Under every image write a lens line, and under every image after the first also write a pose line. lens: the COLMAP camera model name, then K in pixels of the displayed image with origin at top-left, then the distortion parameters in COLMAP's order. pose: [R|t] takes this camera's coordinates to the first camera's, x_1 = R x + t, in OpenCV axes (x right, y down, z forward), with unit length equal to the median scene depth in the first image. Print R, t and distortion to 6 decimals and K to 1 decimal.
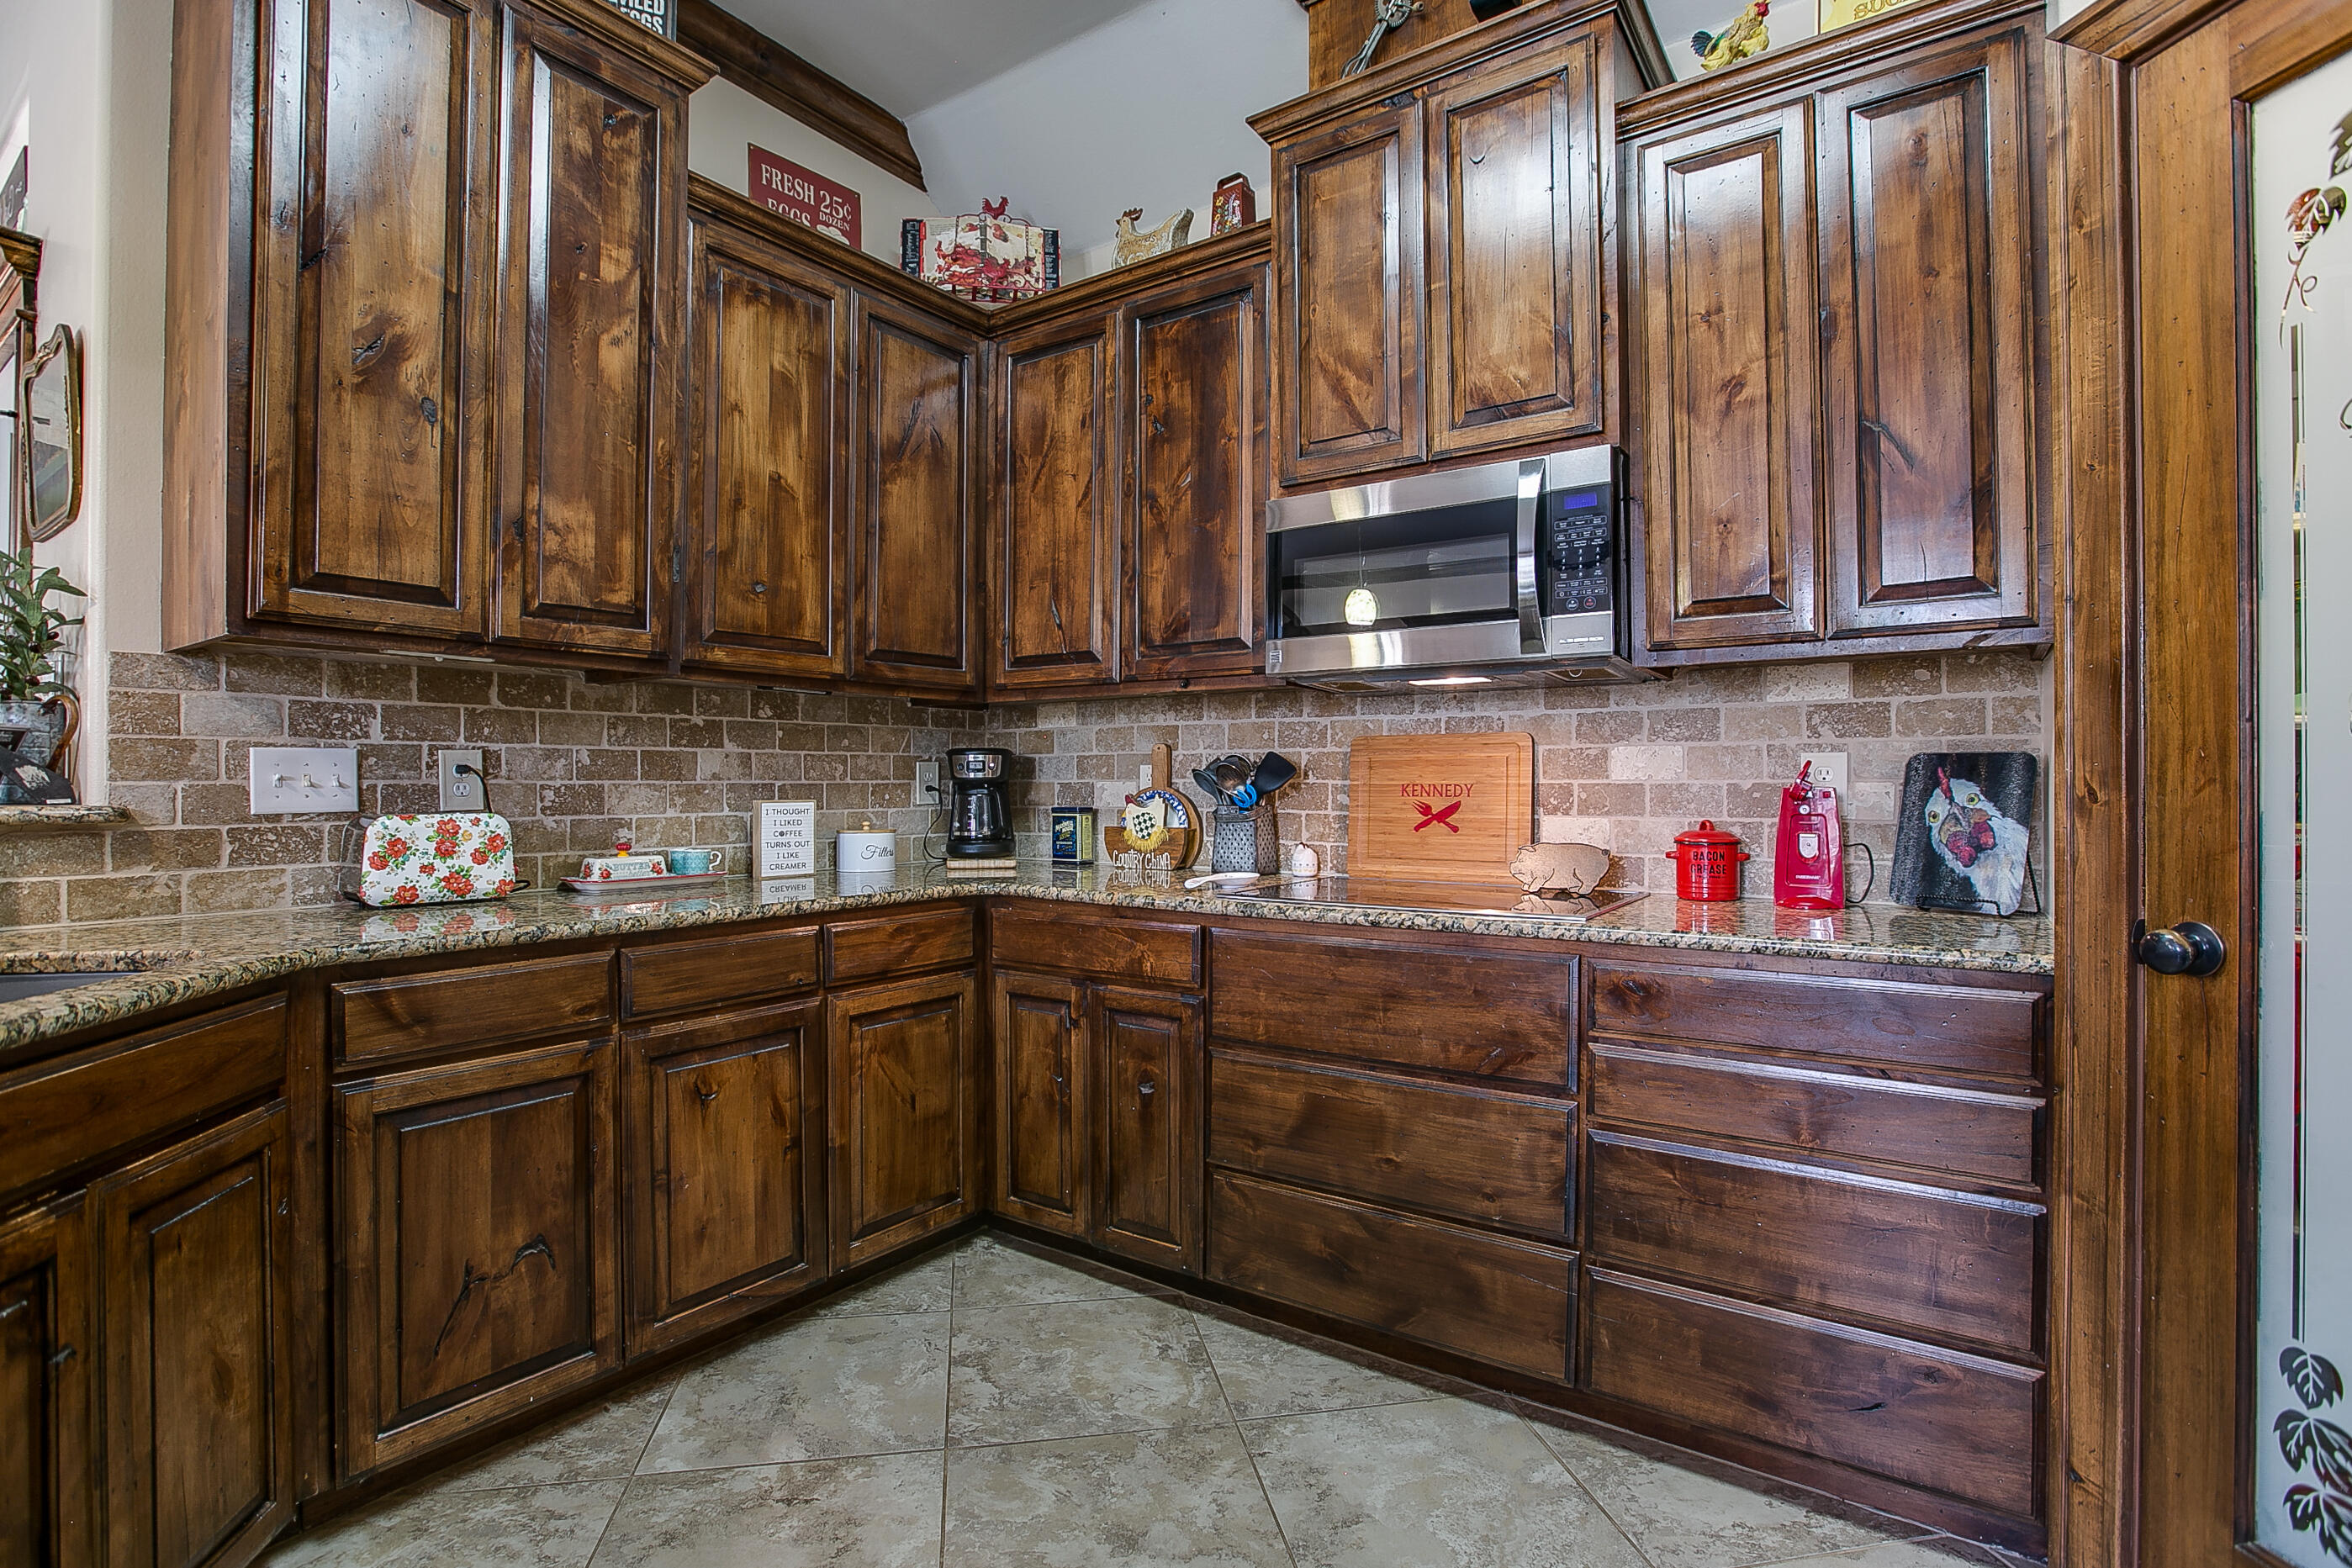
lens RADIAL K [[1086.9, 0, 1169.1], [0, 1086.9, 787.1], [0, 0, 1]] dist [-0.046105, 0.016993]
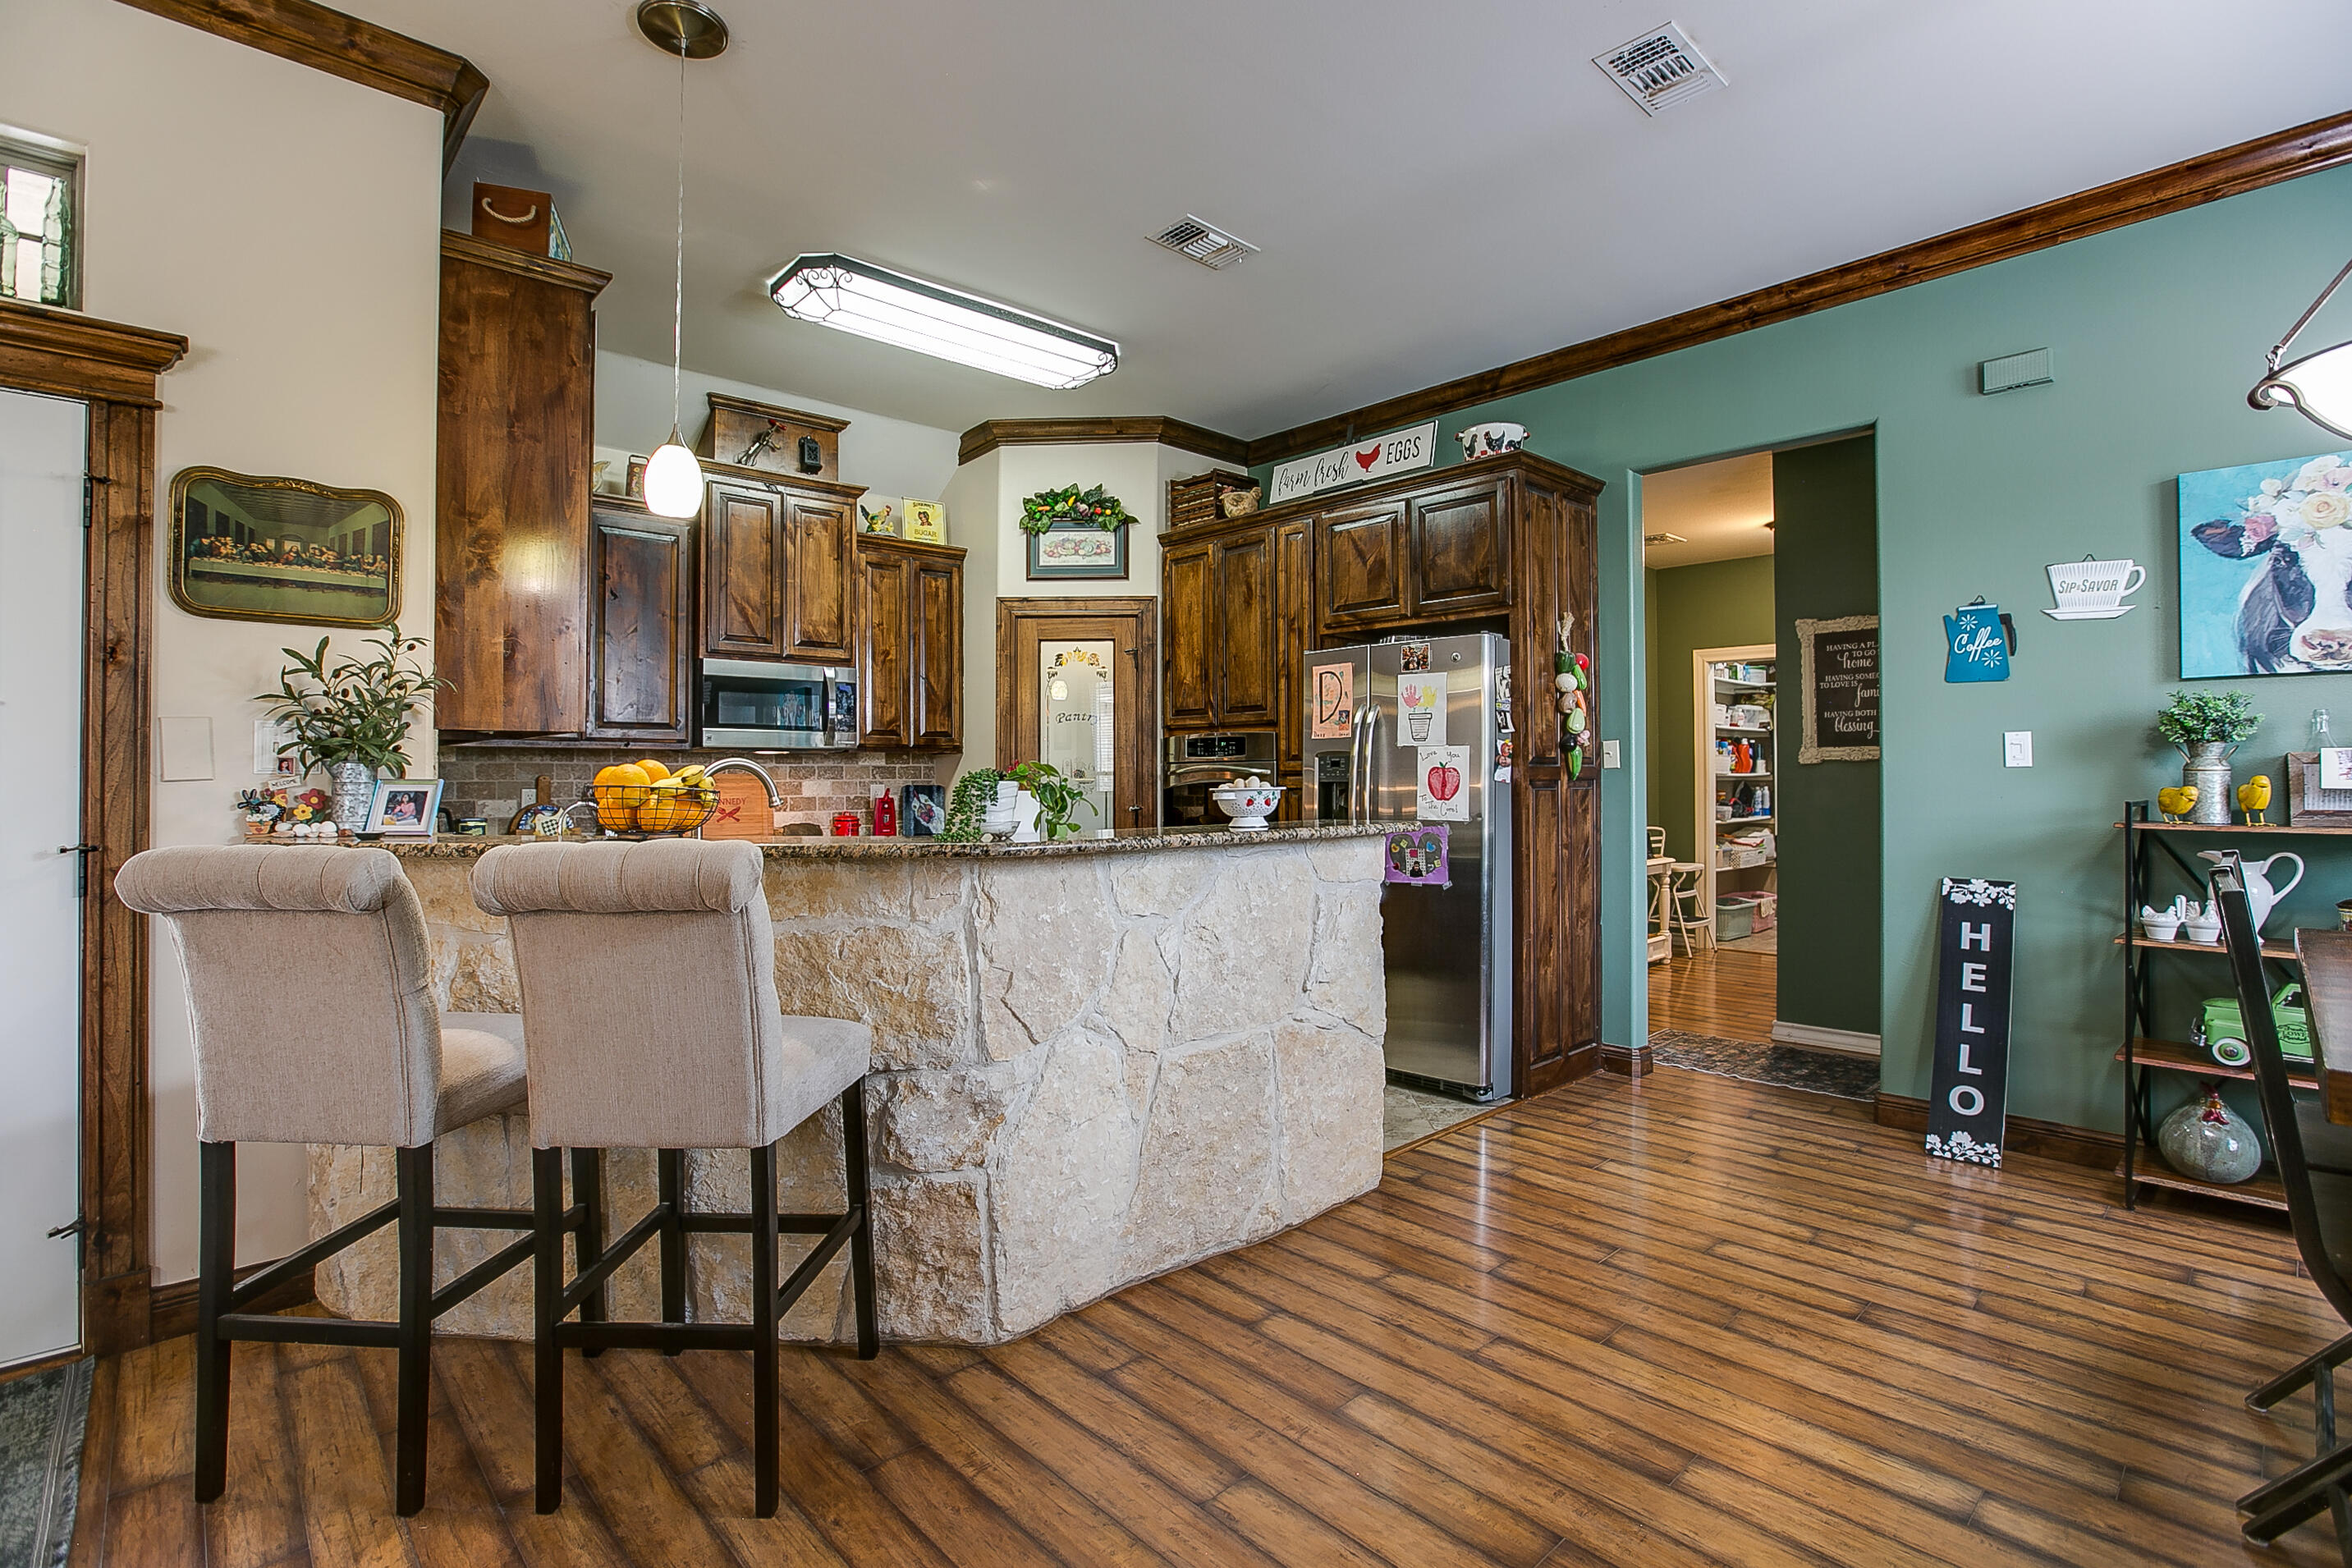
lens RADIAL K [[1087.0, 0, 1184.3], [0, 1087.0, 762.6], [0, 0, 1]] dist [-0.046105, 0.016993]
pose [[0.186845, 0.011730, 0.982319, -1.985929], [0.004389, 0.999909, -0.012775, -0.051333], [-0.982380, 0.006698, 0.186776, -0.271937]]
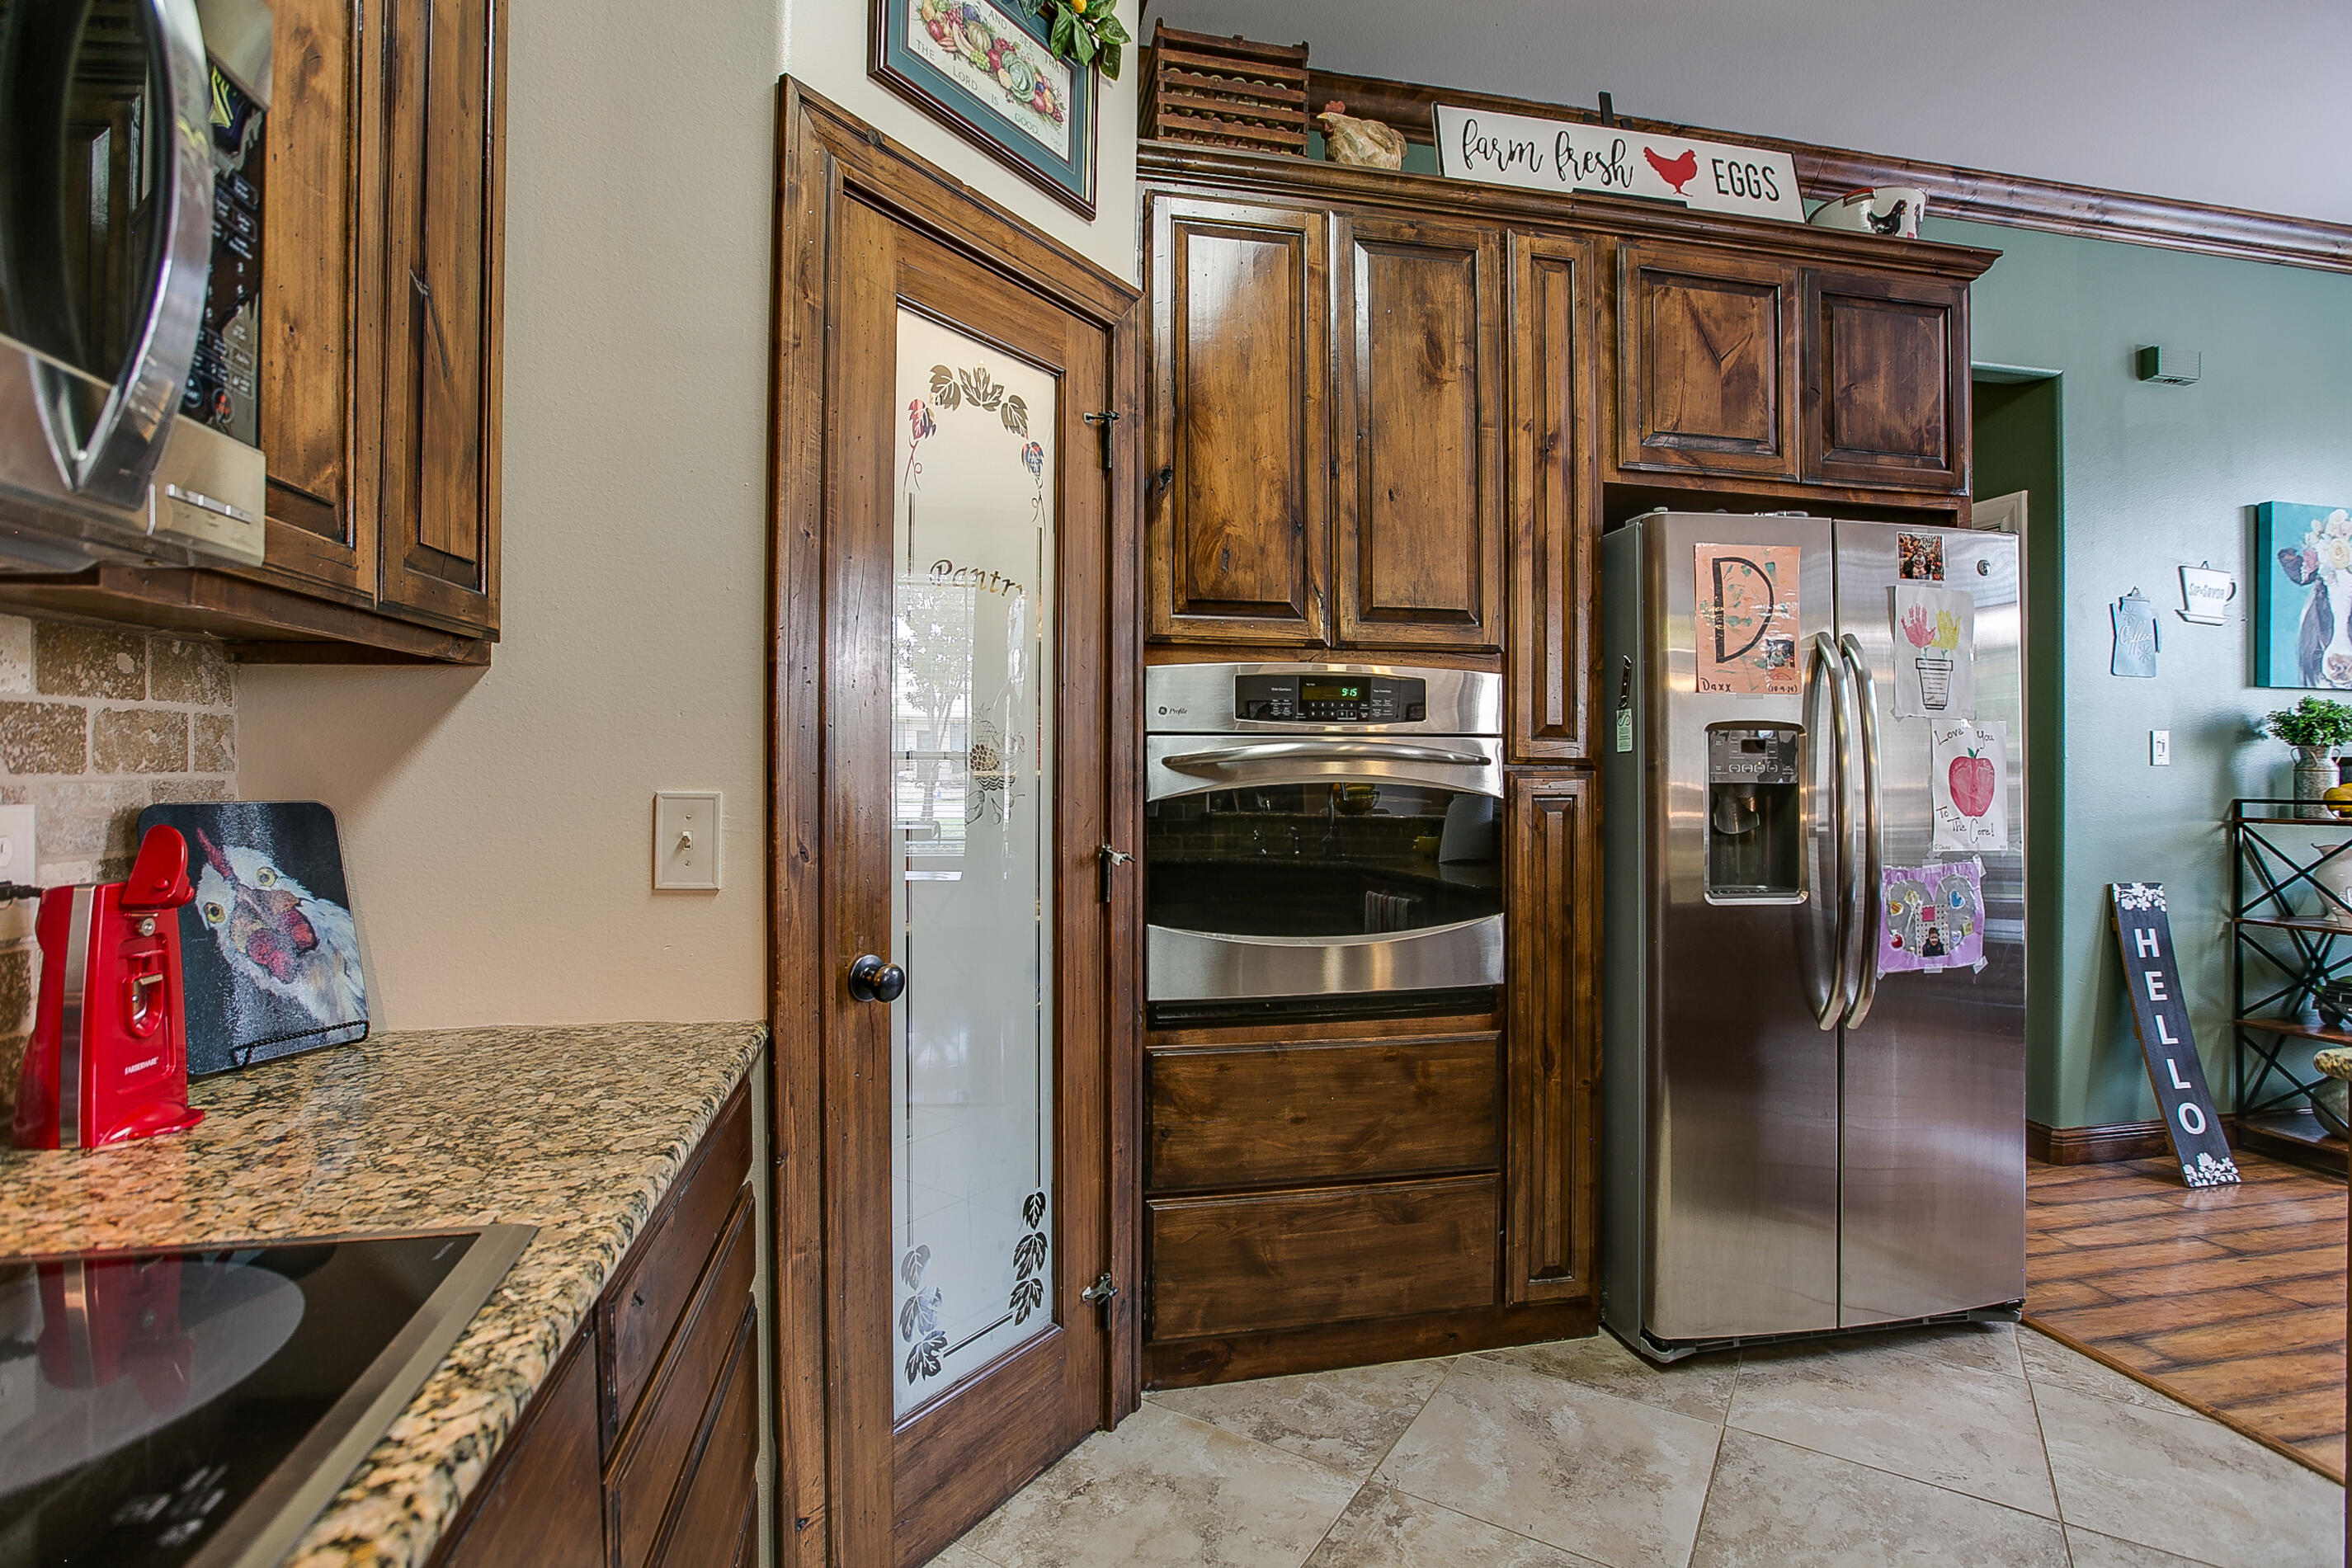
lens RADIAL K [[1086.9, 0, 1141.4], [0, 1086.9, 764.6], [0, 0, 1]] dist [-0.046105, 0.016993]
pose [[-0.730349, -0.003121, 0.683068, -0.056014], [-0.004631, 0.999989, -0.000383, -0.054352], [-0.683059, -0.003443, -0.730355, 1.035792]]
